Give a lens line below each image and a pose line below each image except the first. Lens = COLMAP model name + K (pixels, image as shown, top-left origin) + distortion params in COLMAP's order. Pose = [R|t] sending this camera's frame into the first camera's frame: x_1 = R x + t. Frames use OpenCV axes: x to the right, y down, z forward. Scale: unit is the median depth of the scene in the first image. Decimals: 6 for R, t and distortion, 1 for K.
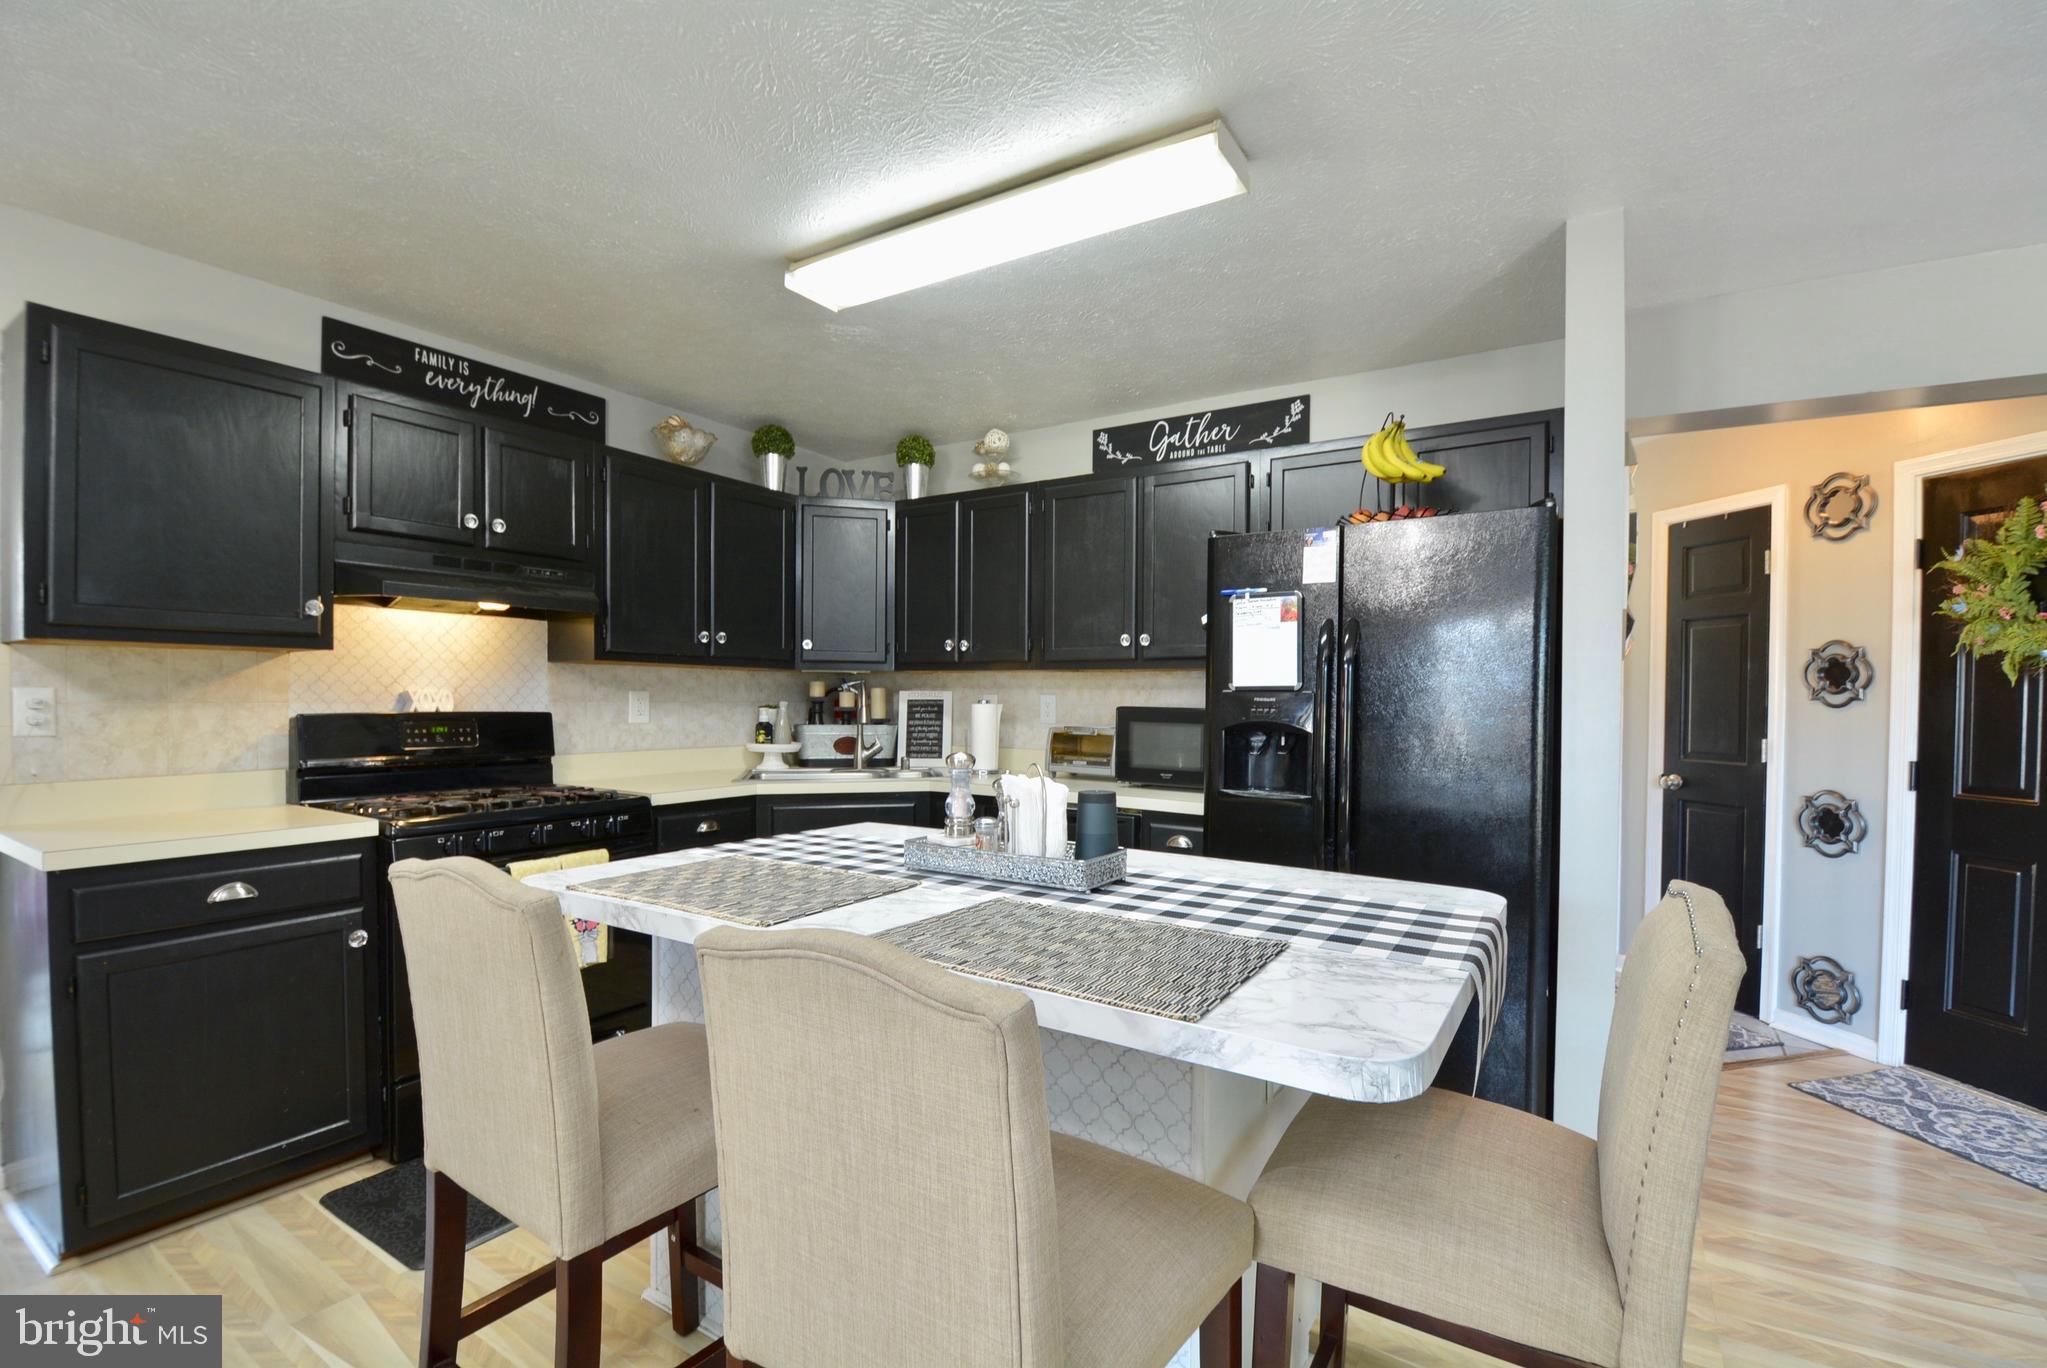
lens RADIAL K [[894.8, 0, 1045.6], [0, 894.8, 711.7], [0, 0, 1]] dist [0.016297, -0.022077]
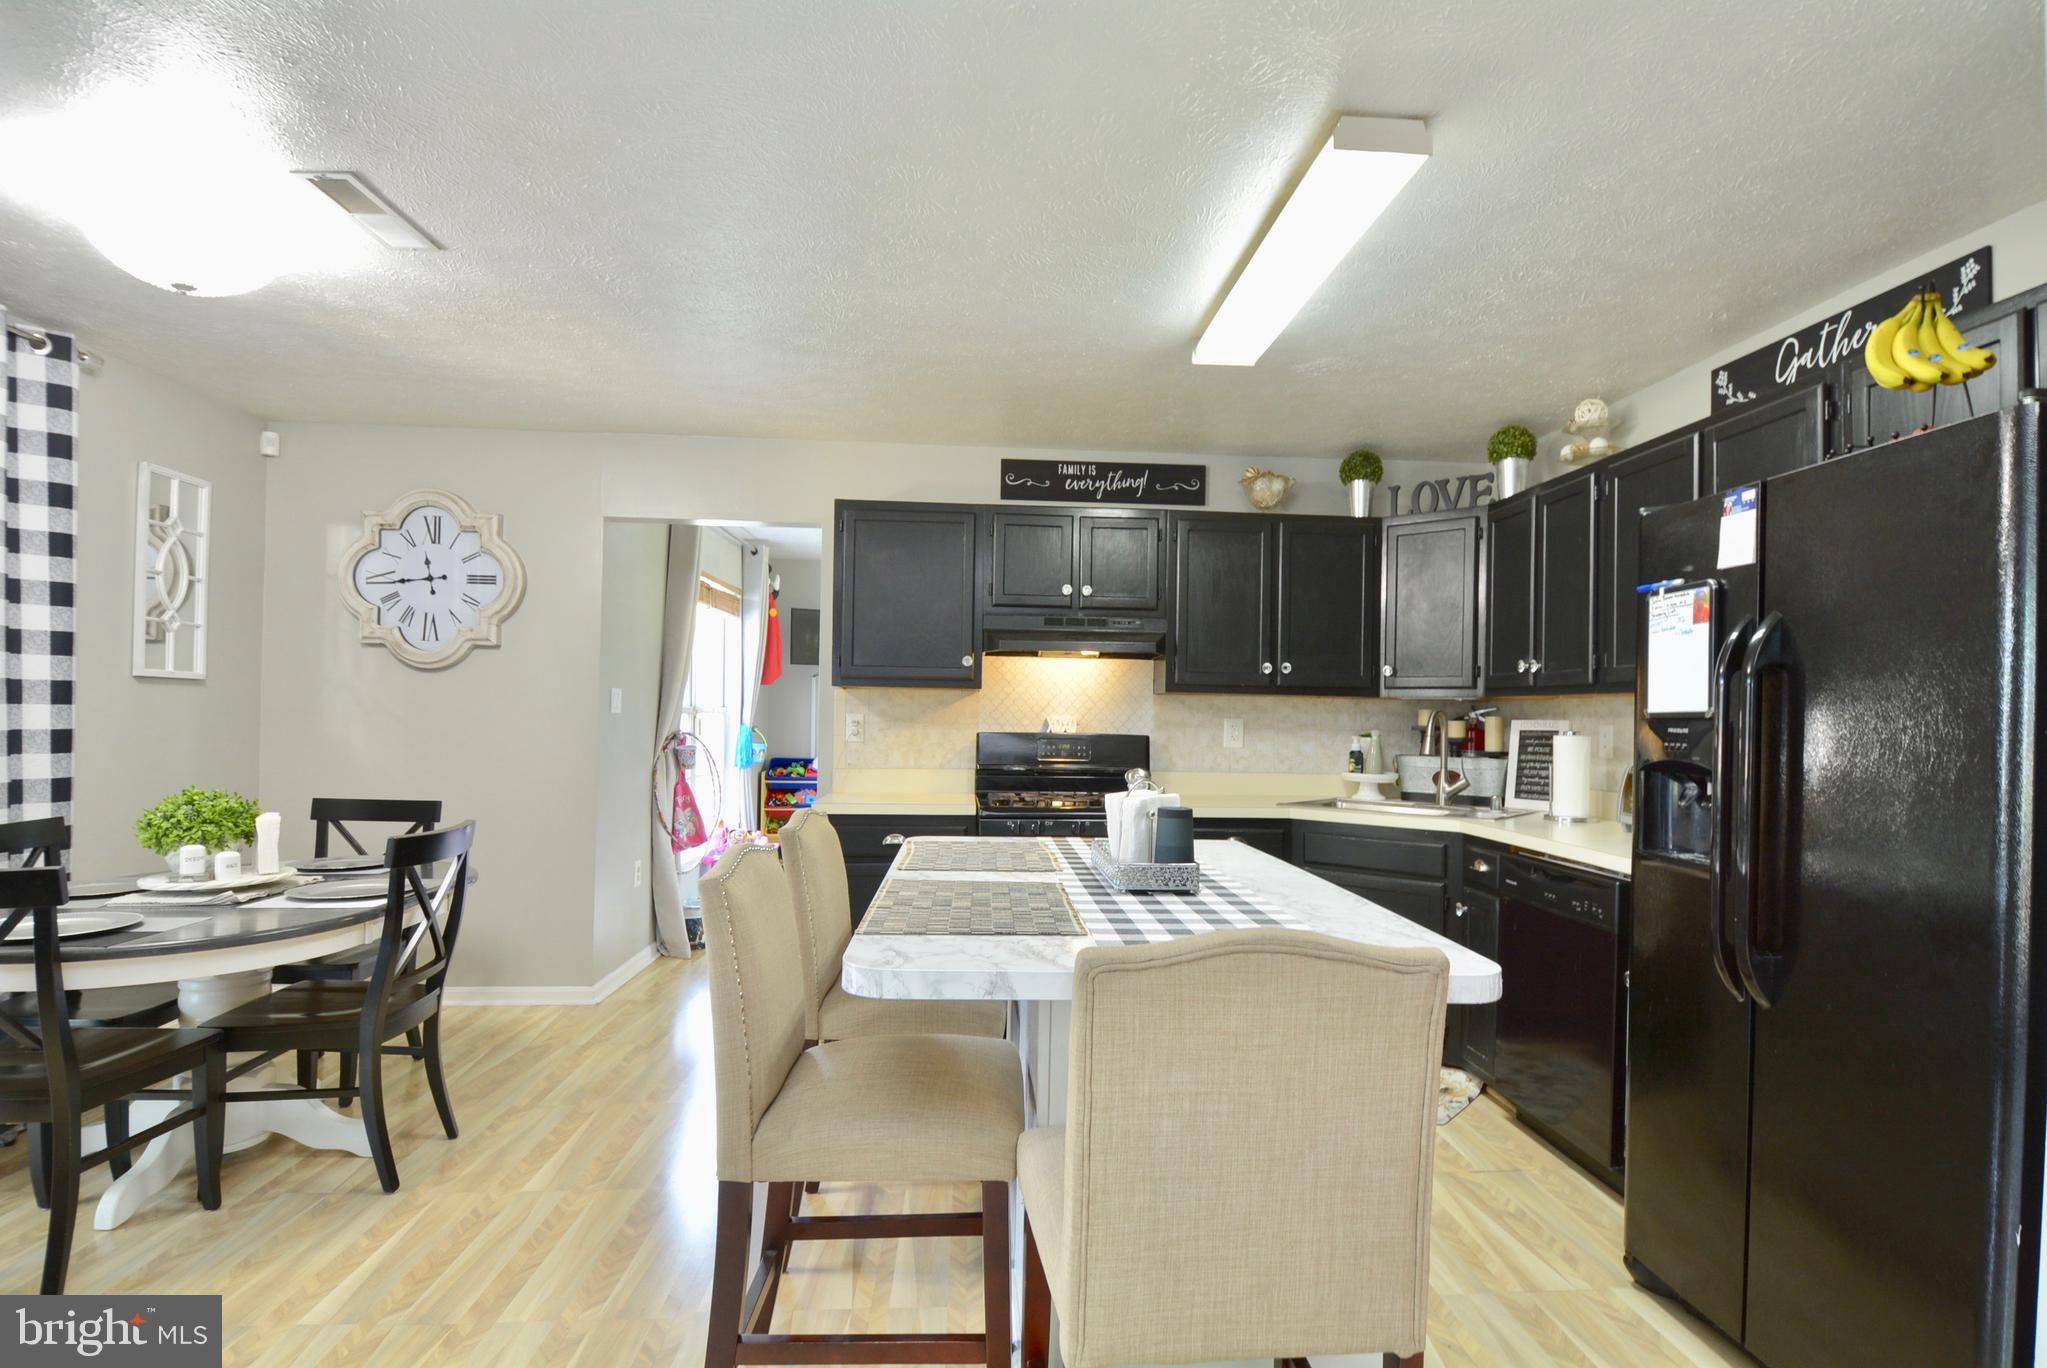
lens RADIAL K [[1033.3, 0, 1044.2], [0, 1033.3, 708.7], [0, 0, 1]] dist [0.024112, -0.029072]
pose [[0.590639, -0.004528, -0.806923, 0.476300], [-0.025249, 0.999391, -0.024090, 0.001658], [0.806541, 0.034602, 0.590165, 0.060607]]
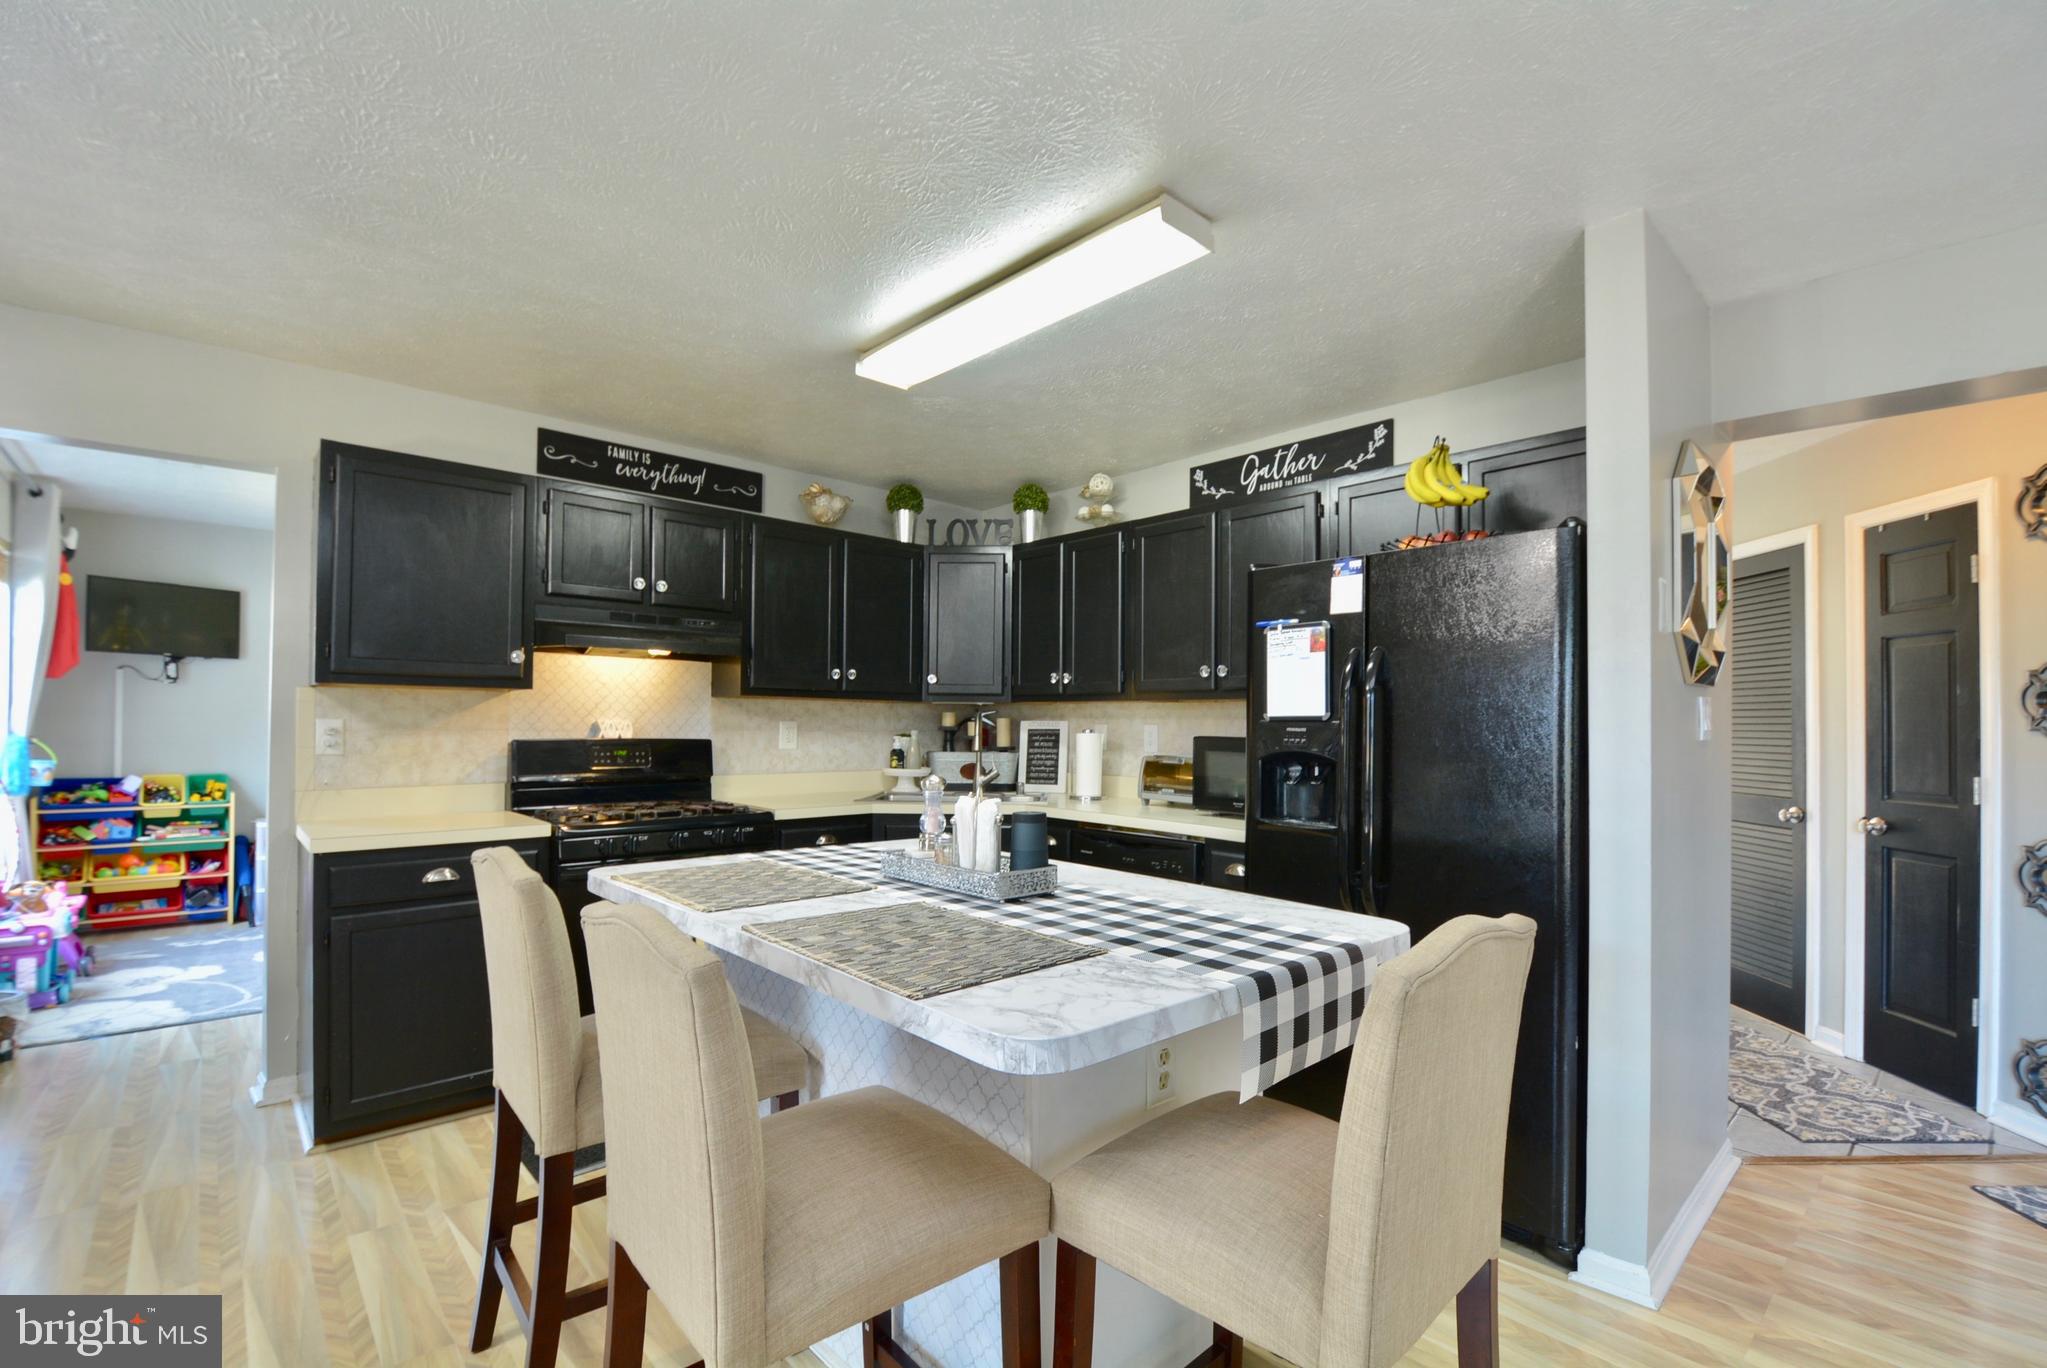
lens RADIAL K [[894.8, 0, 1045.6], [0, 894.8, 711.7], [0, 0, 1]] dist [0.016297, -0.022077]
pose [[0.966865, -0.003304, -0.255268, 0.175091], [-0.005073, 0.999470, -0.032148, 0.000067], [0.255239, 0.032378, 0.966336, -0.033519]]
